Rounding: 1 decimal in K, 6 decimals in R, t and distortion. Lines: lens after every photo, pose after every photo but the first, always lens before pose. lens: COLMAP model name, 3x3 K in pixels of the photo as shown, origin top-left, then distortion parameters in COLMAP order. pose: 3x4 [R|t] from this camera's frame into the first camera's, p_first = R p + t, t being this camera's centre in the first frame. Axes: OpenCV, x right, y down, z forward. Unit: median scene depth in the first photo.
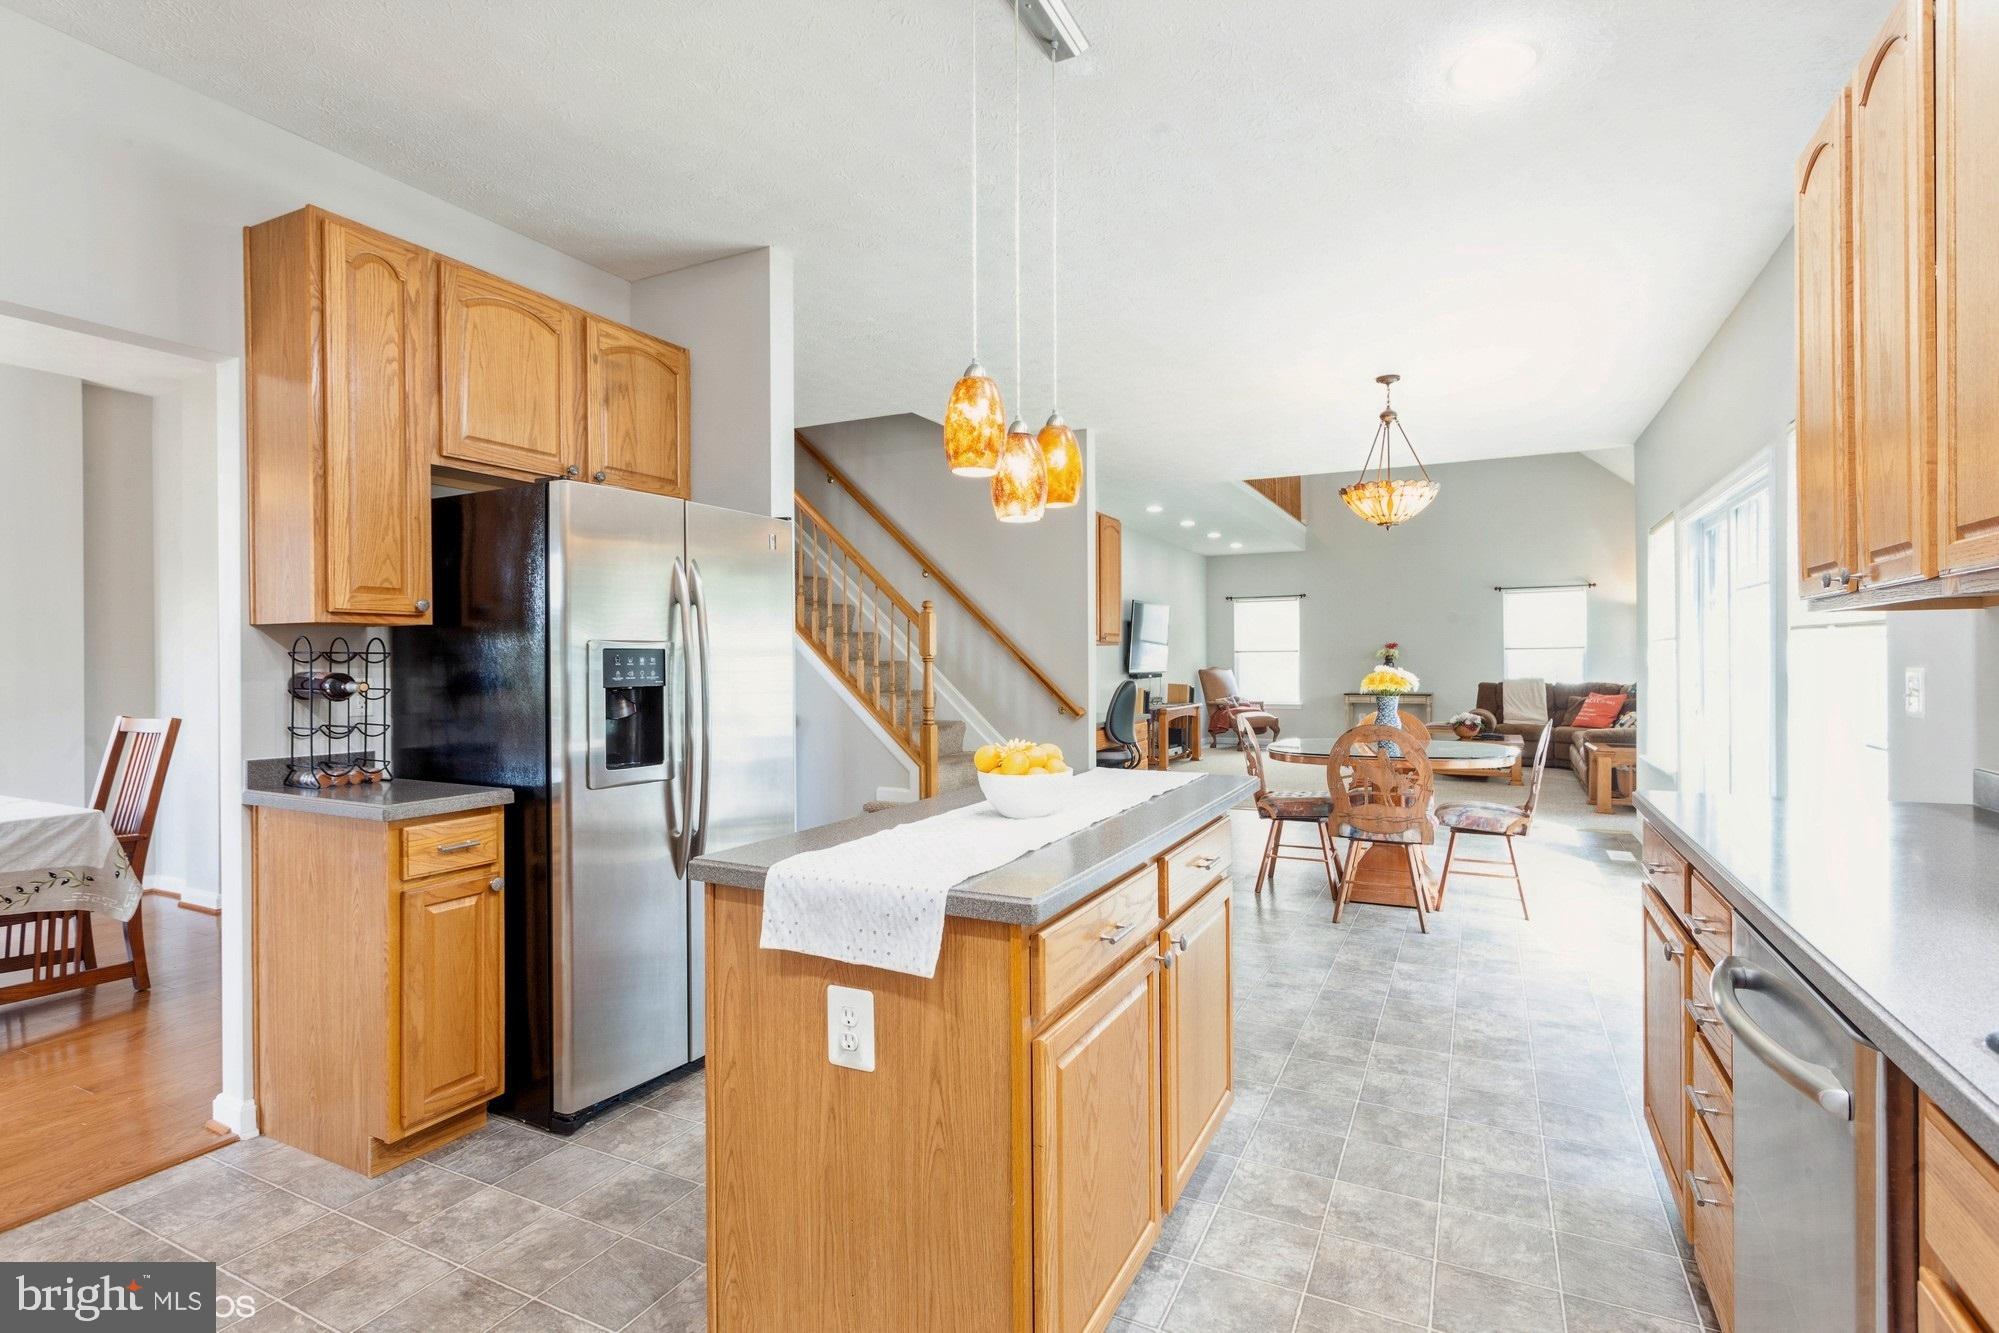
lens RADIAL K [[953.8, 0, 1003.8], [0, 953.8, 659.2], [0, 0, 1]] dist [0.000443, -0.000010]
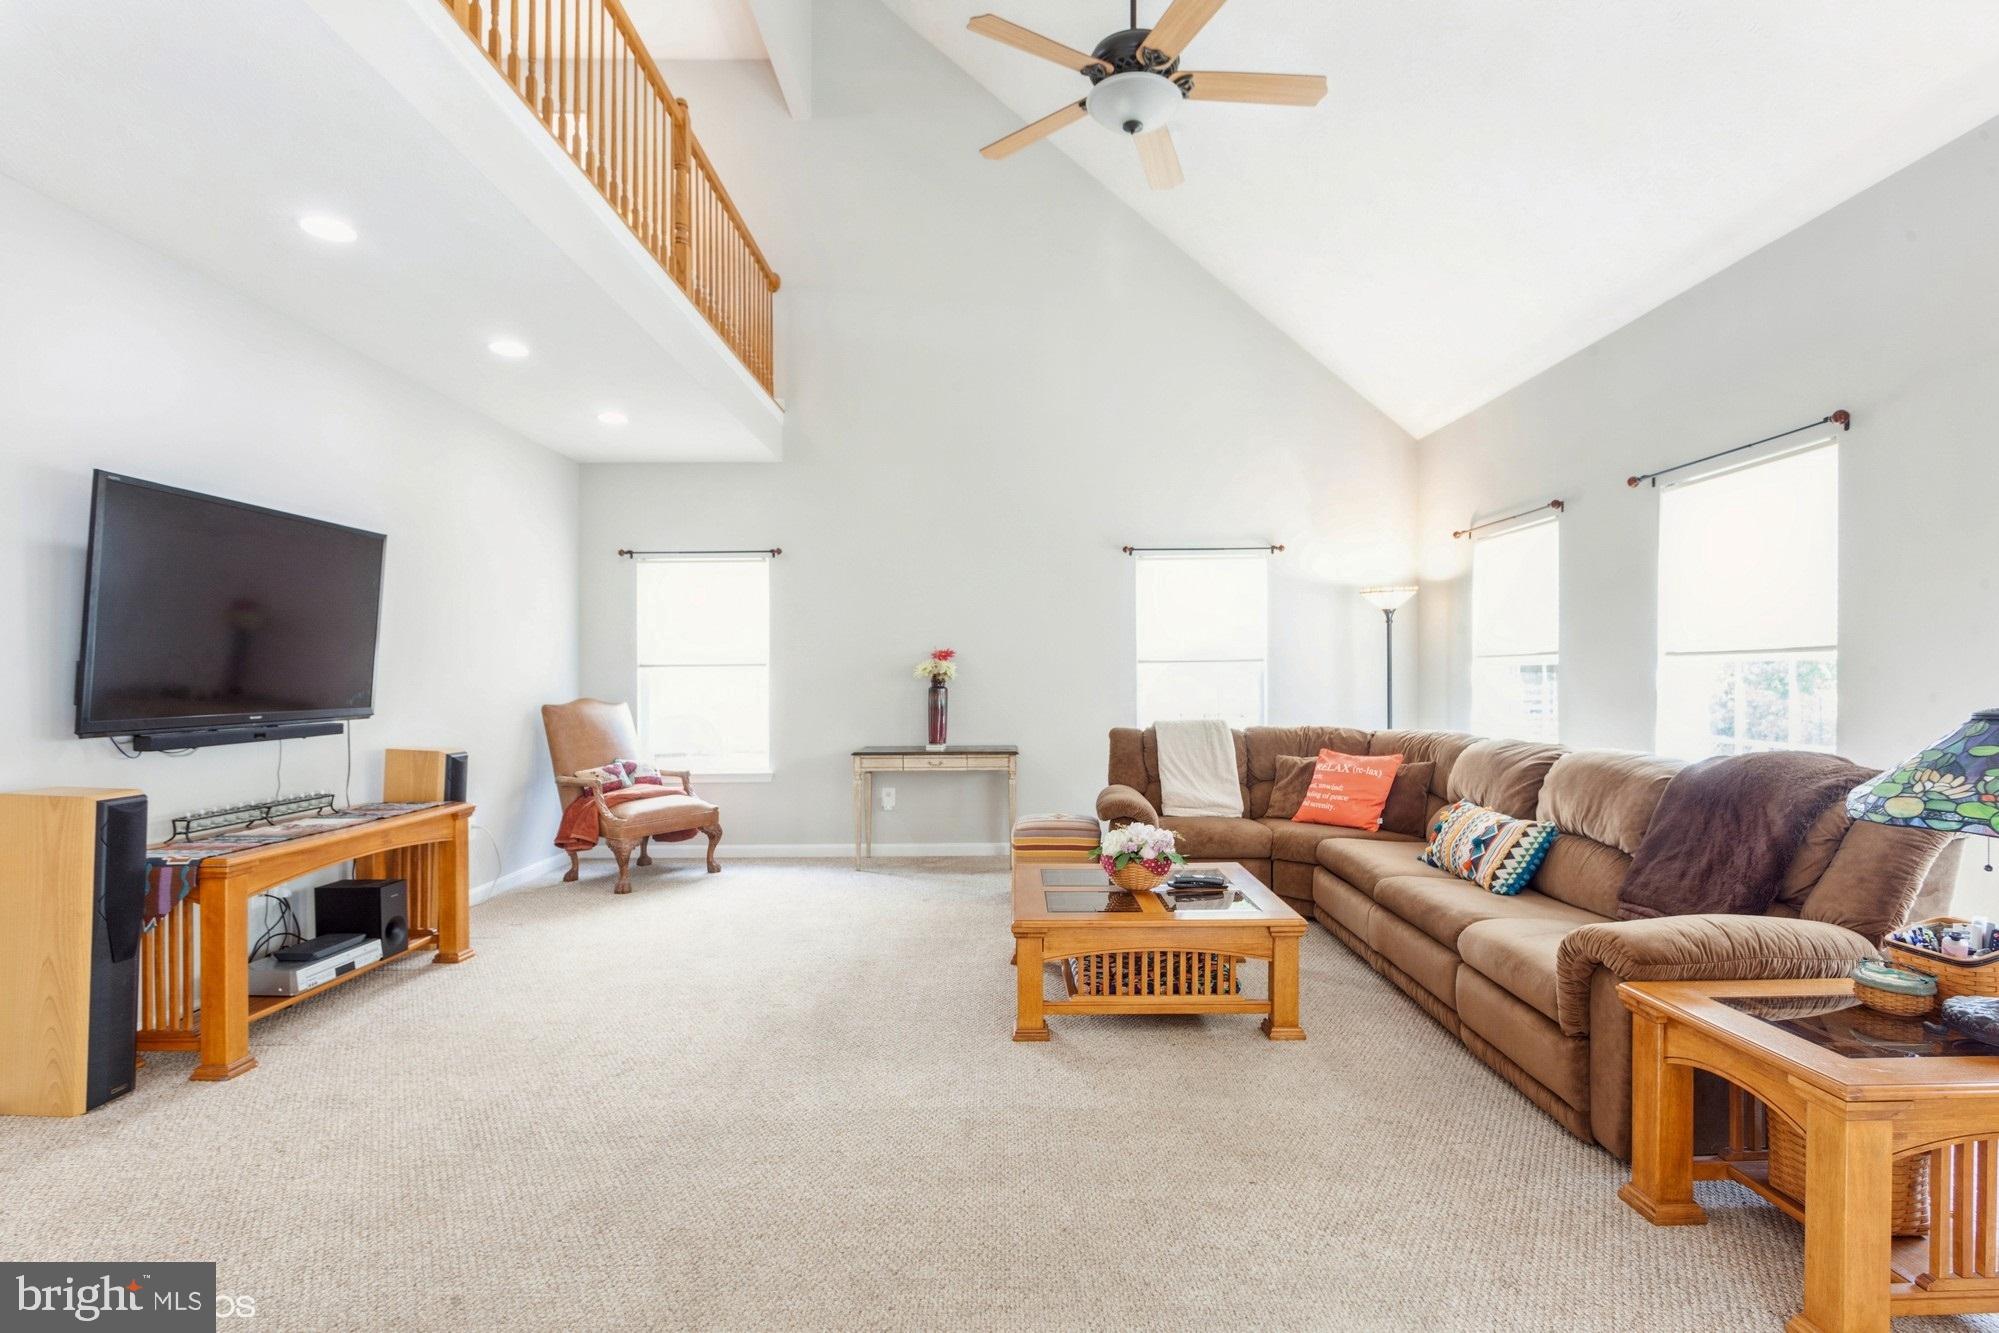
lens RADIAL K [[973.4, 0, 1007.1], [0, 973.4, 688.8], [0, 0, 1]] dist [-0.000924, 0.000068]
pose [[0.891068, -0.004035, 0.453853, 0.815813], [-0.000642, 0.999948, 0.010150, -0.004591], [-0.453870, -0.009335, 0.891019, 2.116896]]
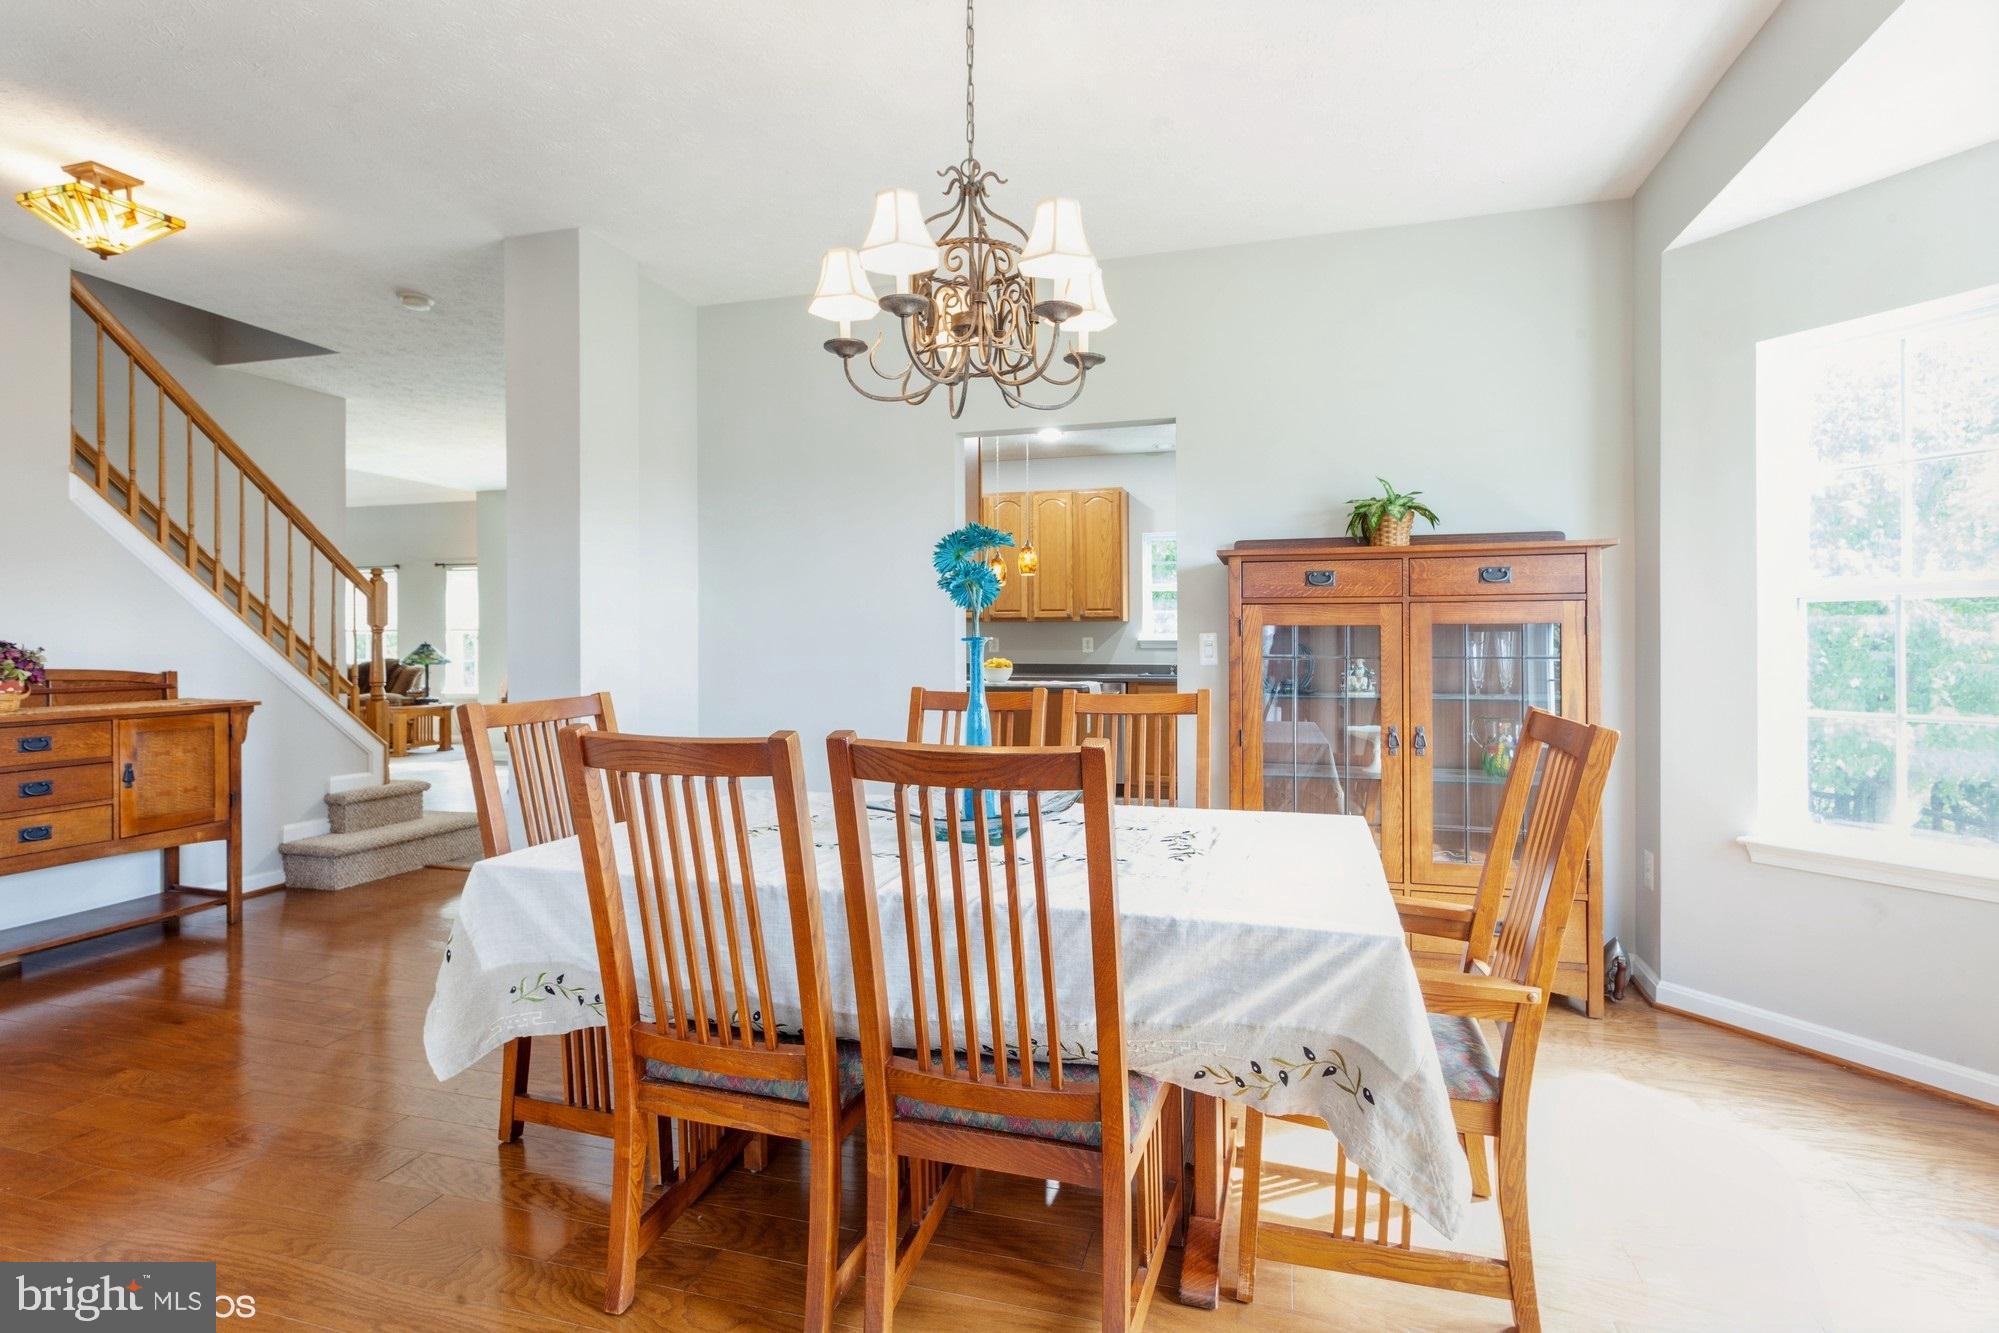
lens RADIAL K [[962.7, 0, 1003.2], [0, 962.7, 649.2], [0, 0, 1]] dist [0.003844, 0.000096]
pose [[-0.169451, 0.000276, 0.985539, -1.952978], [0.002861, 0.999996, 0.000212, 0.038274], [-0.985535, 0.002856, -0.169451, 0.978097]]
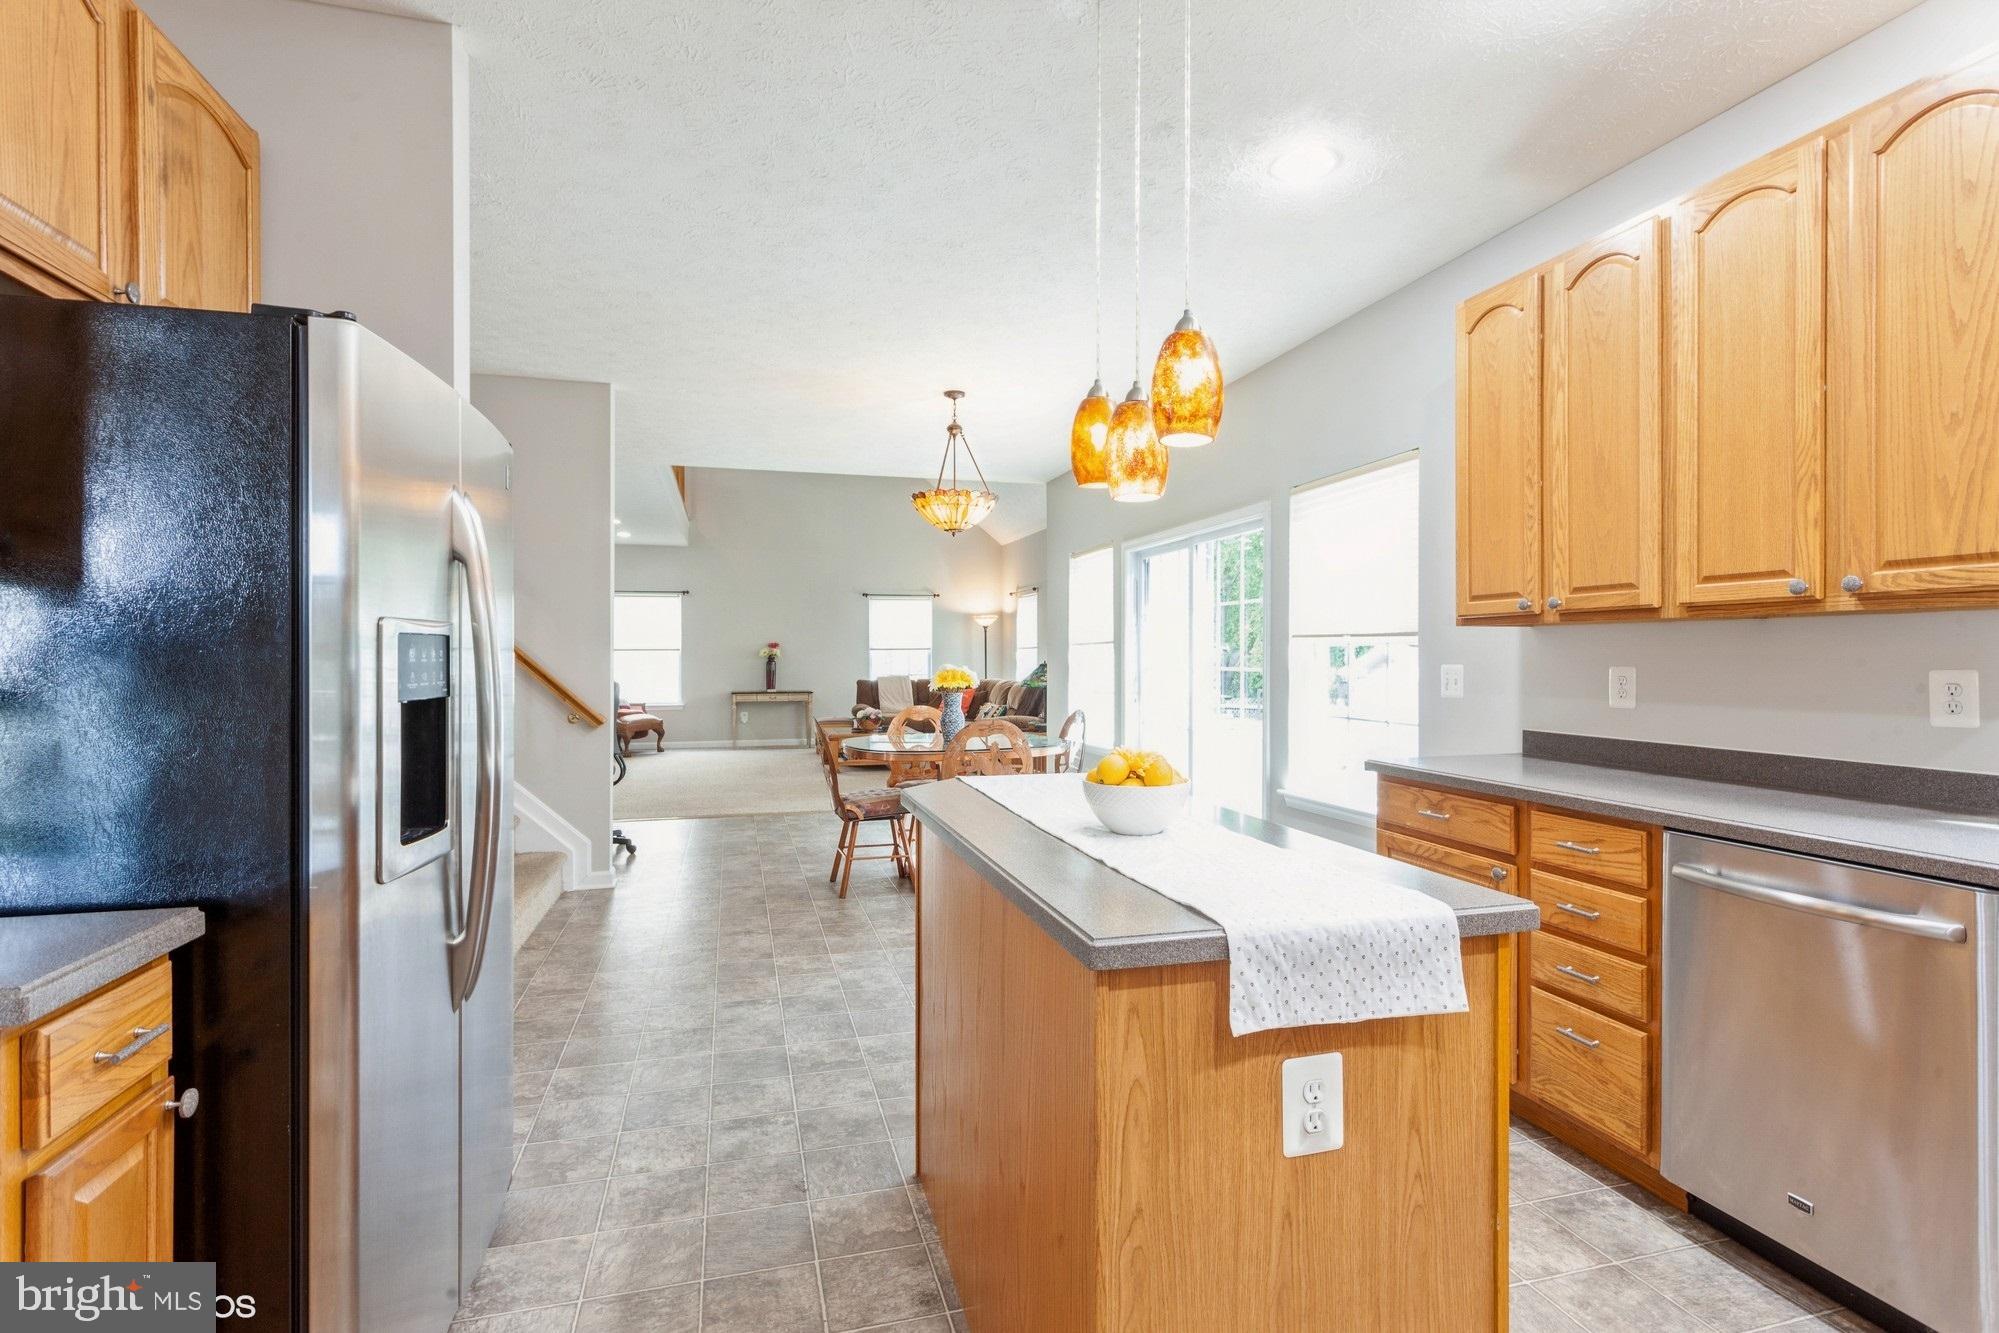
lens RADIAL K [[960.8, 0, 998.5], [0, 960.8, 659.6], [0, 0, 1]] dist [0.003140, 0.000497]
pose [[0.742079, 0.002805, 0.670306, -0.441618], [-0.003550, 0.999994, -0.000255, 0.003139], [-0.670303, -0.002191, 0.742085, 0.275295]]
